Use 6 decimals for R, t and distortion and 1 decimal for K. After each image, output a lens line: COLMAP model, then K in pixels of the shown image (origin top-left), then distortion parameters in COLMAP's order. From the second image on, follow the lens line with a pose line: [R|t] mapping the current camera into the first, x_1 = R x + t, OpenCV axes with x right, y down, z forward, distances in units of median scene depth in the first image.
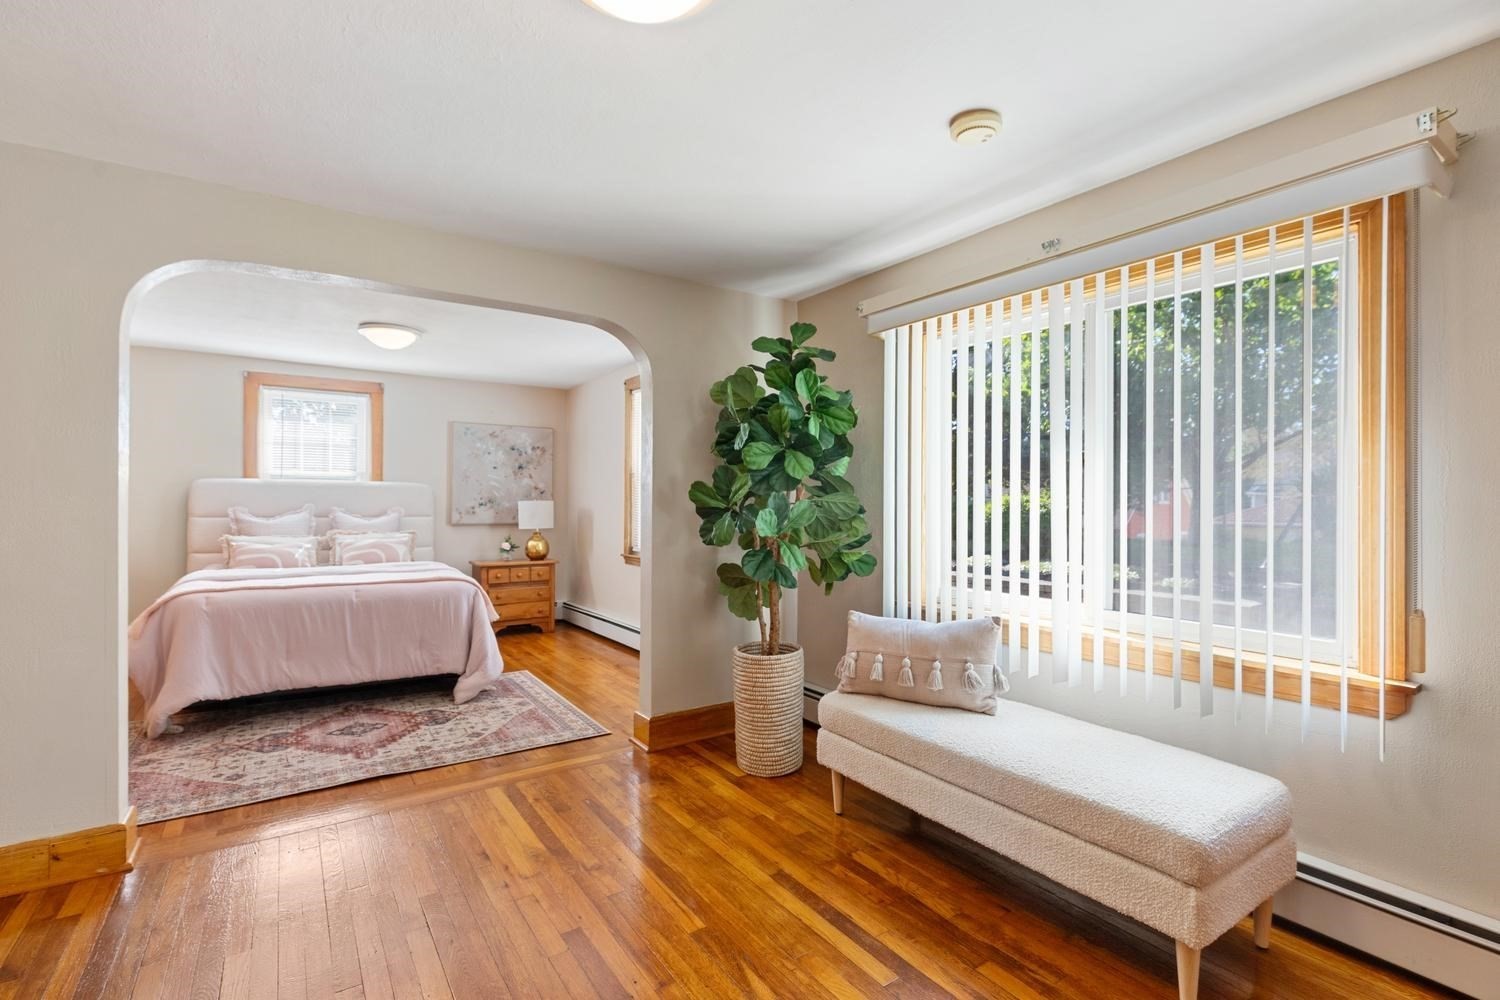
lens RADIAL K [[679.8, 0, 740.6], [0, 679.8, 499.3], [0, 0, 1]] dist [-0.001672, 0.000349]
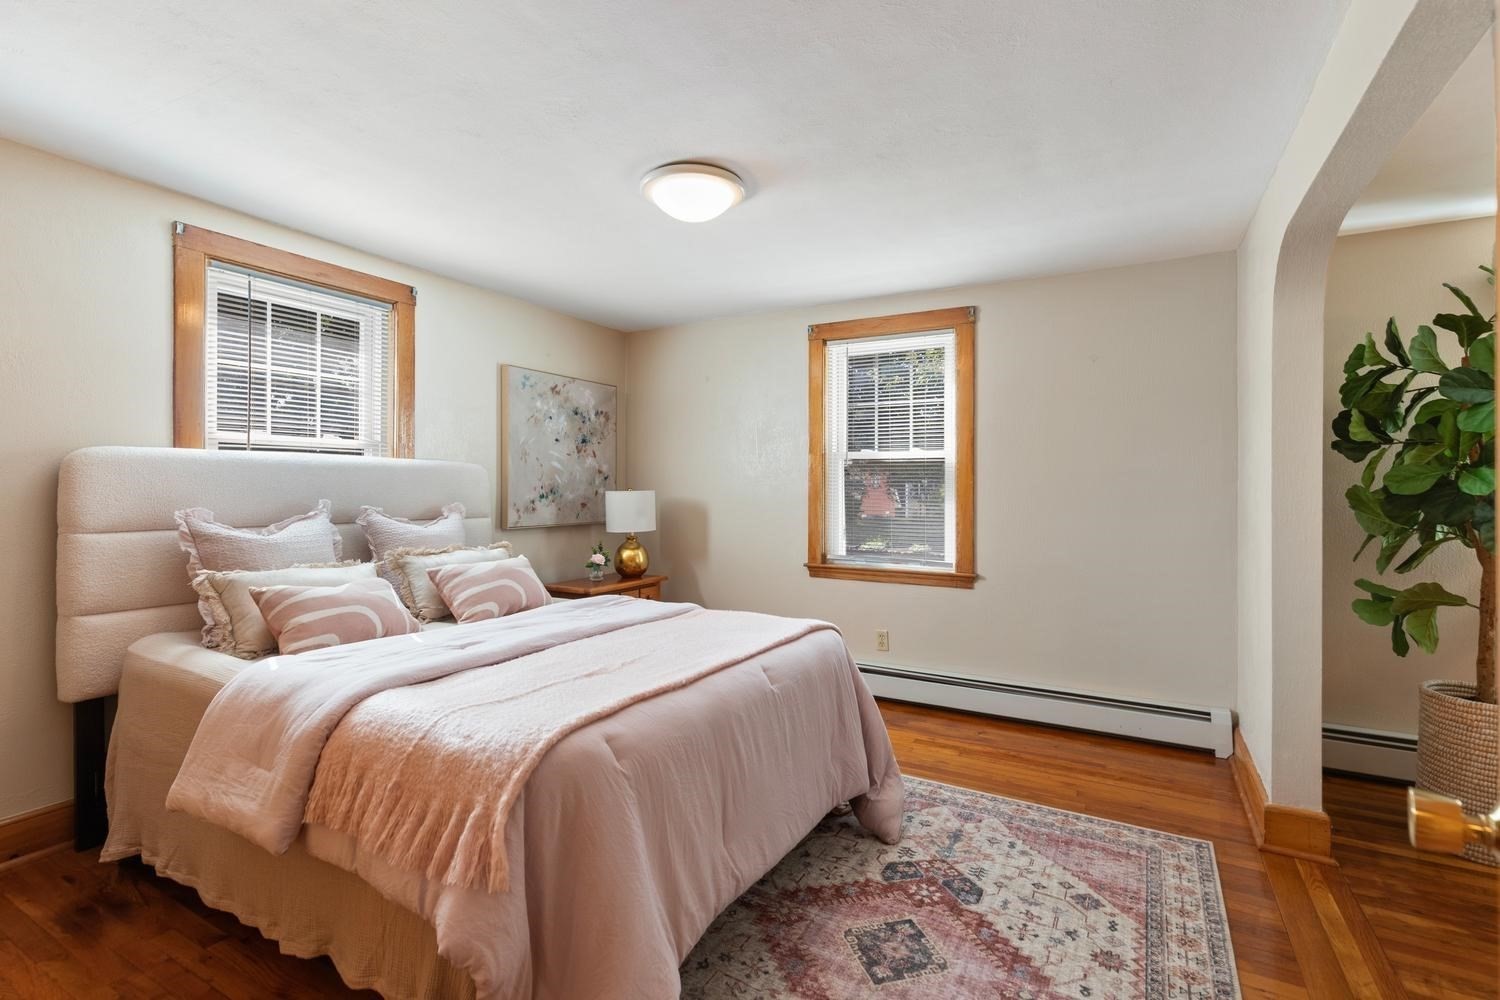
lens RADIAL K [[679.8, 0, 740.6], [0, 679.8, 499.3], [0, 0, 1]] dist [-0.001672, 0.000349]
pose [[0.898212, -0.008594, 0.439479, -0.610299], [-0.001901, 0.999724, 0.023436, -0.006629], [-0.439559, -0.021886, 0.897947, 0.414505]]
